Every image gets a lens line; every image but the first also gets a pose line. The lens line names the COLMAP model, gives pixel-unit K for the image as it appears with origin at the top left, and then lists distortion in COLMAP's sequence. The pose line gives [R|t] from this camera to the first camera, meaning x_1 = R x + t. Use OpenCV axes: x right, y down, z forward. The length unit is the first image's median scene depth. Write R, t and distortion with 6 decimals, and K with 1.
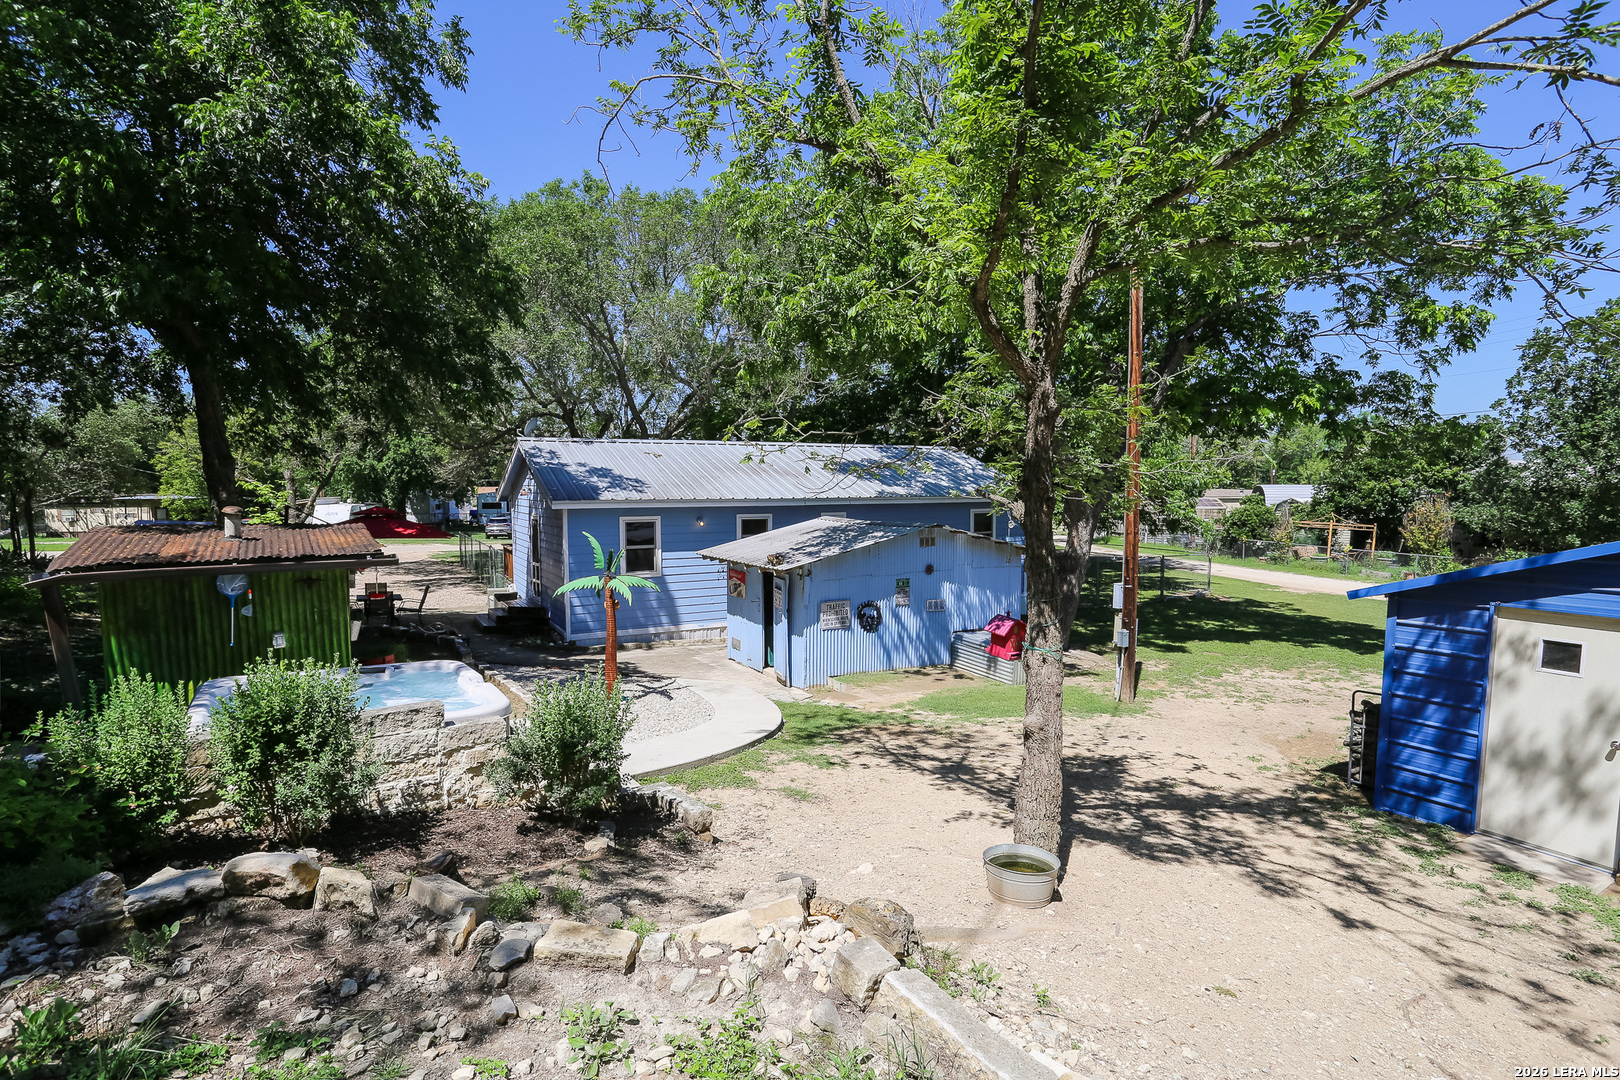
lens RADIAL K [[805.9, 0, 800.8], [0, 805.9, 546.8], [0, 0, 1]] dist [-0.085391, 0.047988]
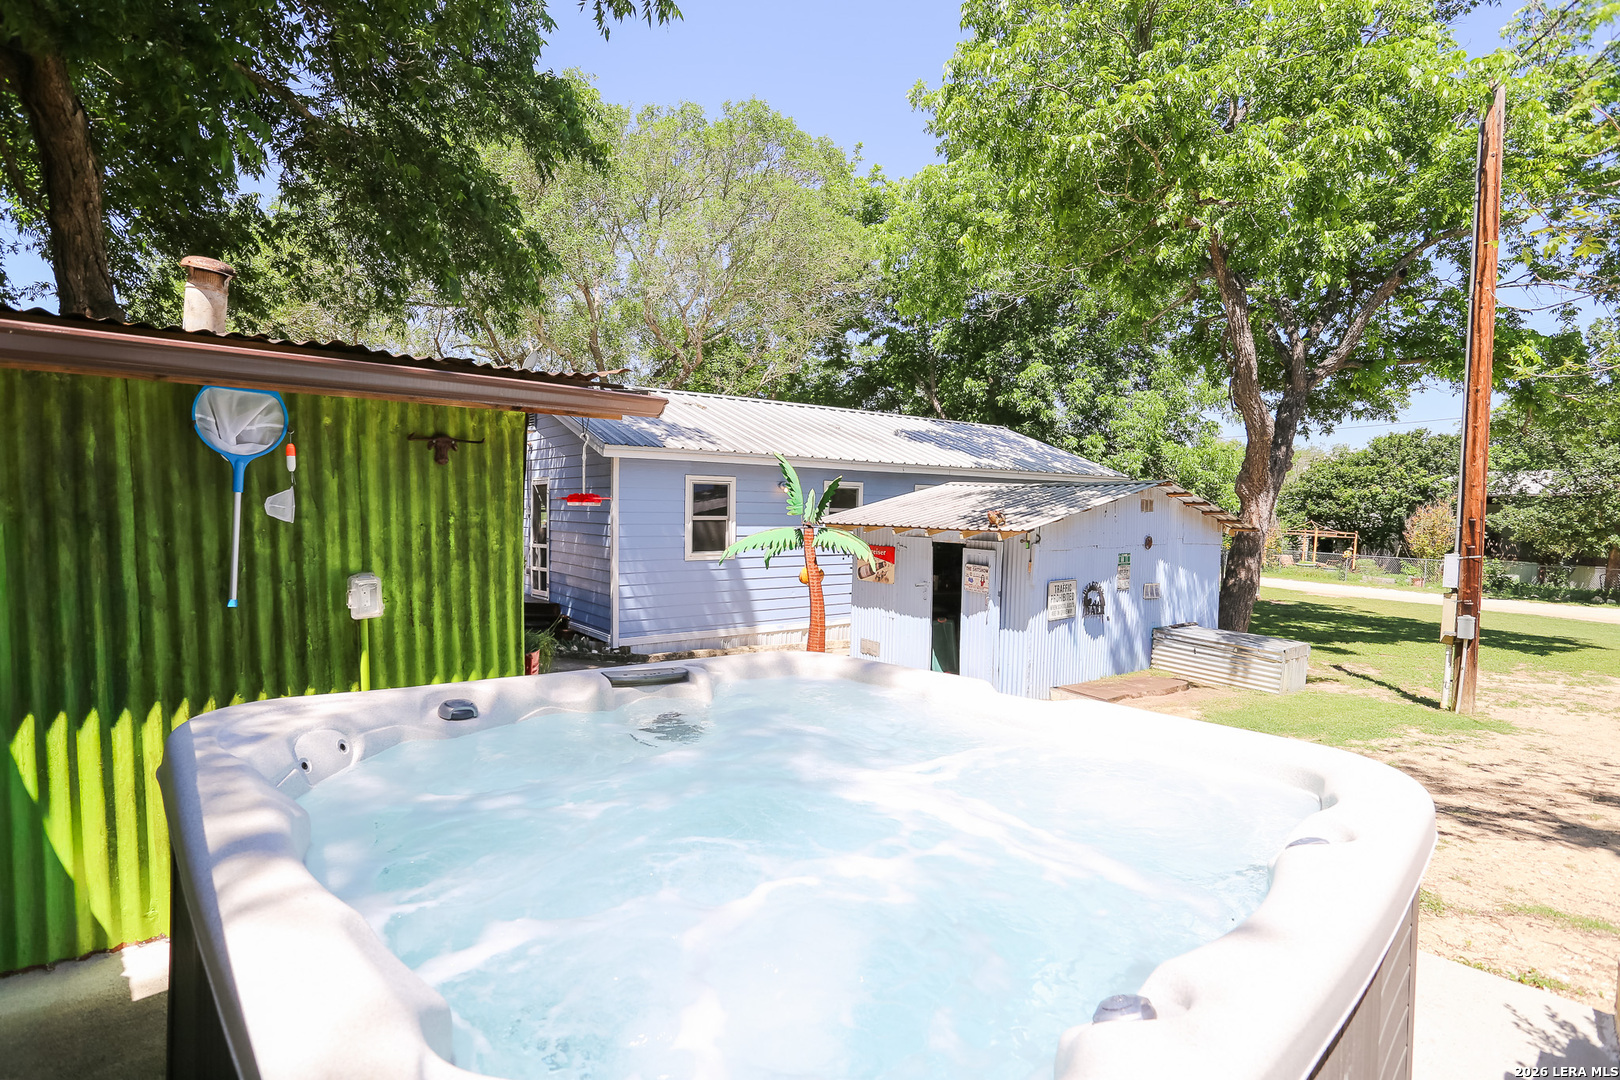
lens RADIAL K [[805.9, 0, 800.8], [0, 805.9, 546.8], [0, 0, 1]] dist [-0.085391, 0.047988]
pose [[0.989286, 0.009945, 0.145654, -0.232983], [-0.006106, 0.999623, -0.026783, 0.047018], [-0.145866, 0.025607, 0.988973, 0.274380]]
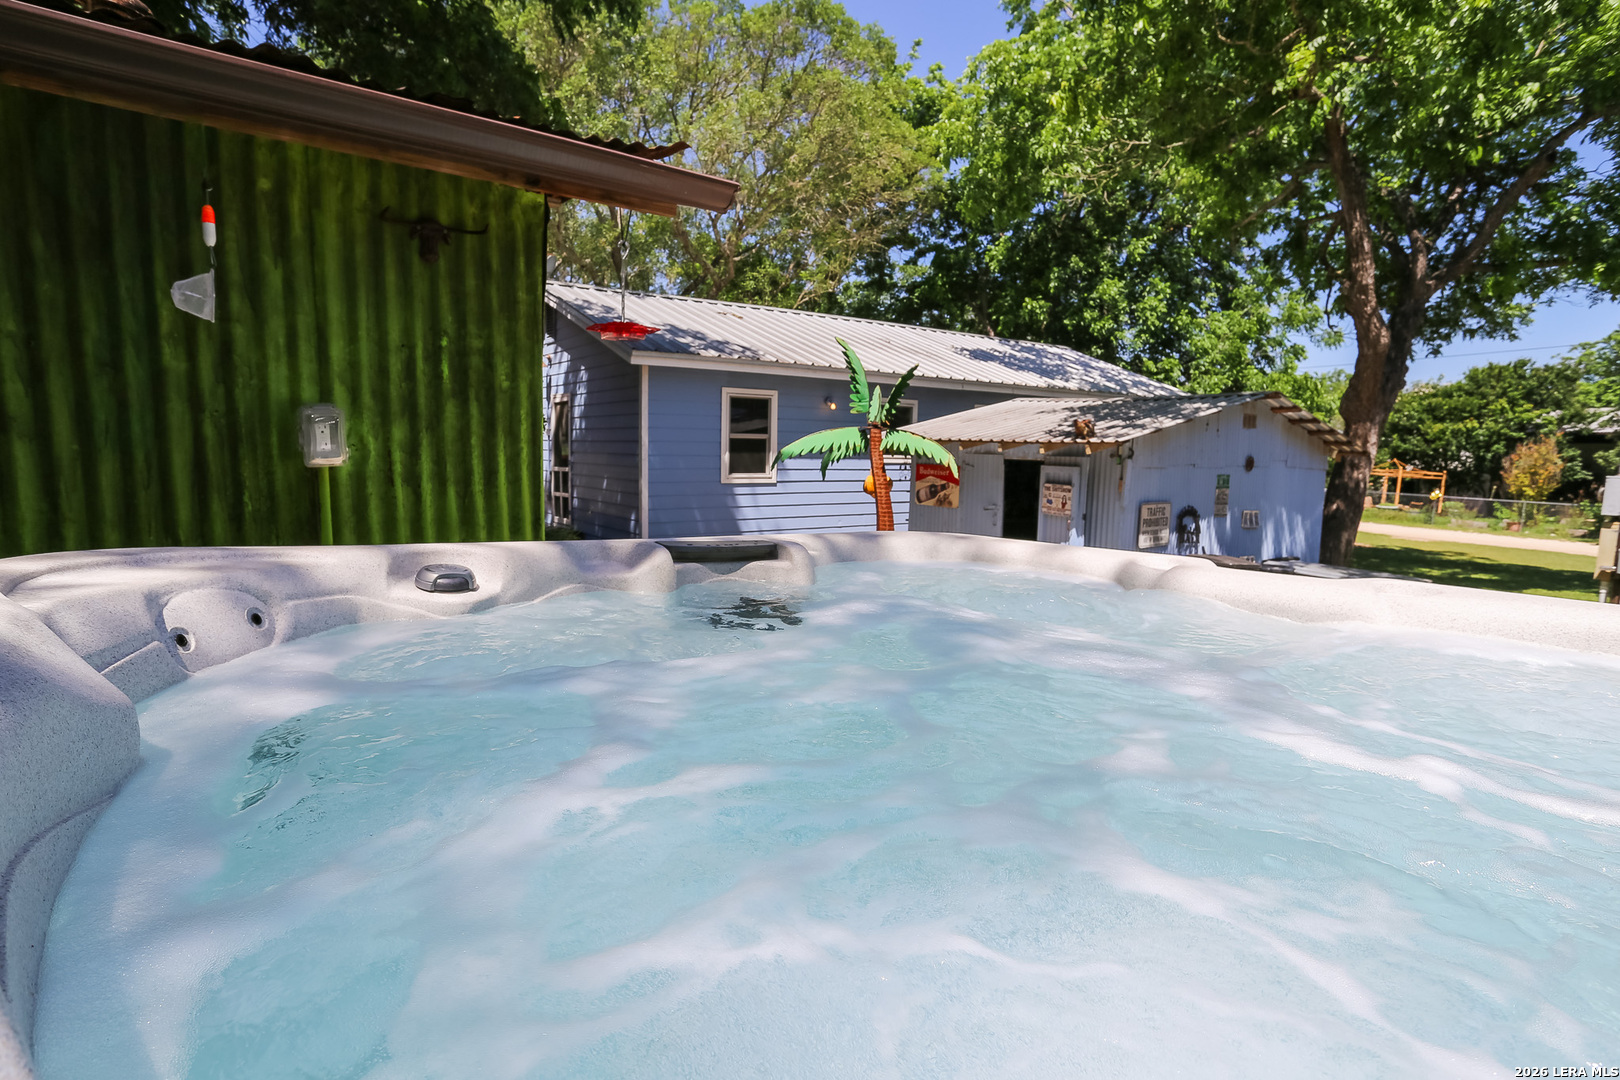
lens RADIAL K [[850.3, 0, 806.7], [0, 850.3, 544.1], [0, 0, 1]] dist [-0.087901, 0.038211]
pose [[0.993411, 0.009623, 0.114200, -0.240629], [-0.014337, 0.999075, 0.040533, 0.062013], [-0.113704, -0.041903, 0.992631, 0.315750]]
